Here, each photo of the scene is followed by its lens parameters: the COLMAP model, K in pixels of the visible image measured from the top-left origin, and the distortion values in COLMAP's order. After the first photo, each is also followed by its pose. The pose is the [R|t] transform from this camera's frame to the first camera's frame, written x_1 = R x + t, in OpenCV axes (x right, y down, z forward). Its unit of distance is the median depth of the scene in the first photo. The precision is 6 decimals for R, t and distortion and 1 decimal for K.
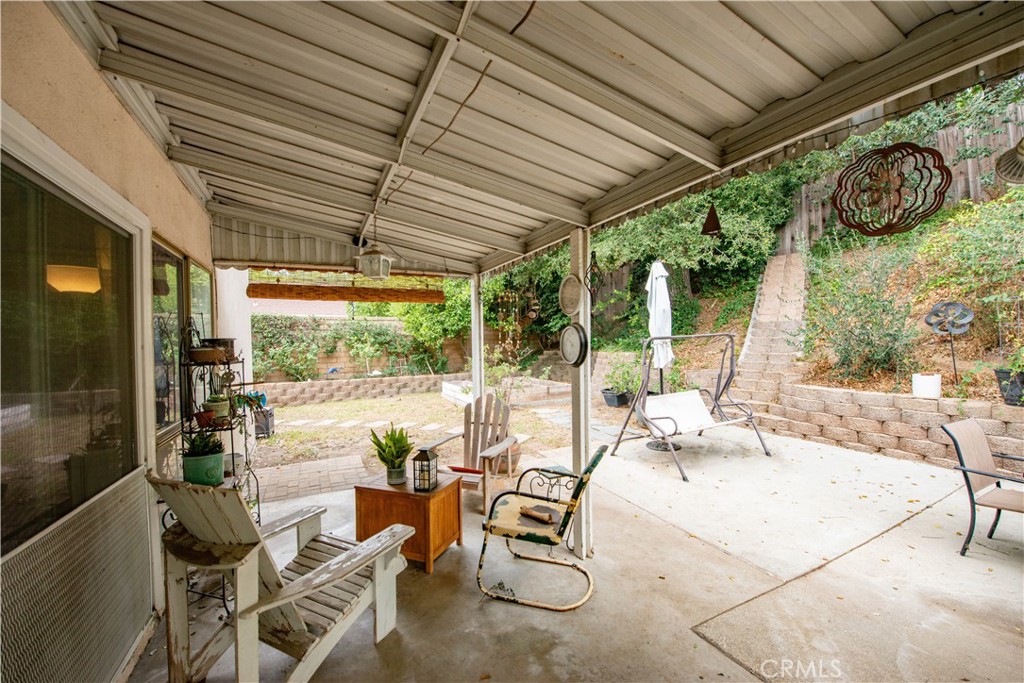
lens RADIAL K [[398.6, 0, 509.4], [0, 398.6, 348.8], [0, 0, 1]] dist [-0.015196, -0.000969]
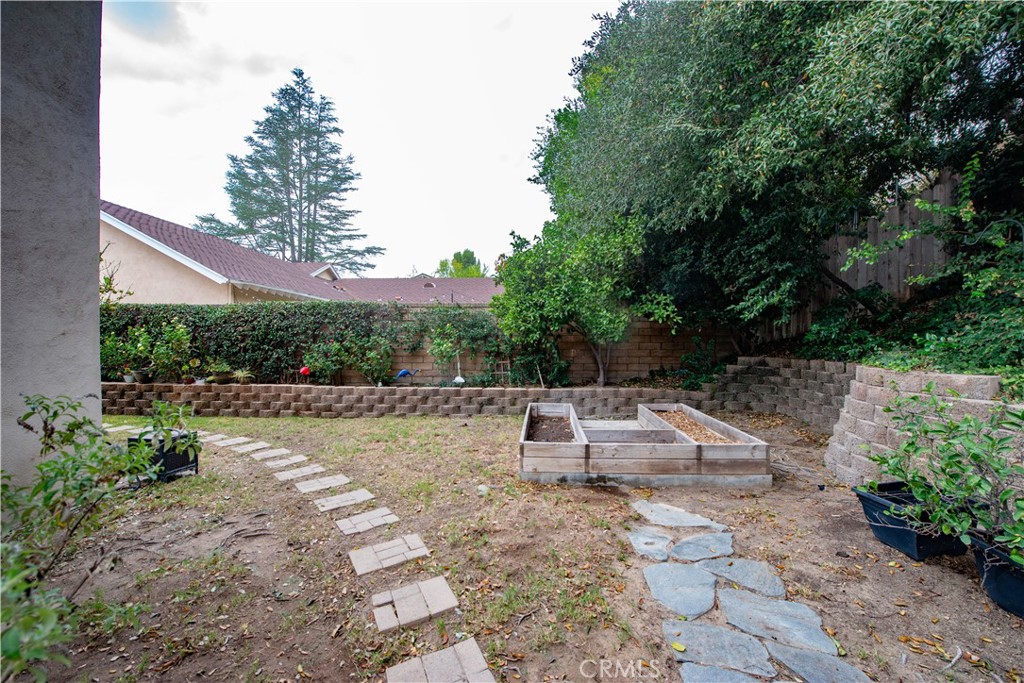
lens RADIAL K [[398.6, 0, 517.5], [0, 398.6, 347.4], [0, 0, 1]] dist [-0.015196, -0.000969]
pose [[0.868596, 0.024670, -0.494907, 0.235364], [-0.024156, 0.999681, 0.007435, -0.011907], [0.494932, 0.005497, 0.868914, 0.930579]]
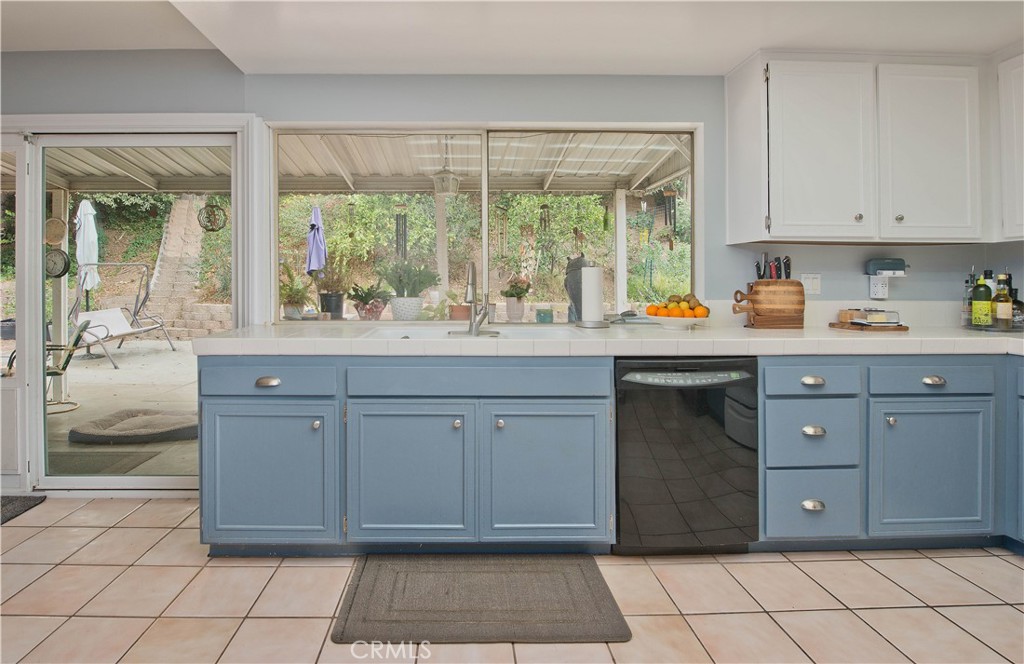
lens RADIAL K [[581.8, 0, 535.1], [0, 581.8, 288.2], [0, 0, 1]] dist [-0.043036, 0.000980]
pose [[0.411536, 0.009368, 0.911345, -0.635955], [0.006319, 0.999894, -0.013131, 0.076362], [-0.911372, 0.011162, 0.411433, -0.953438]]
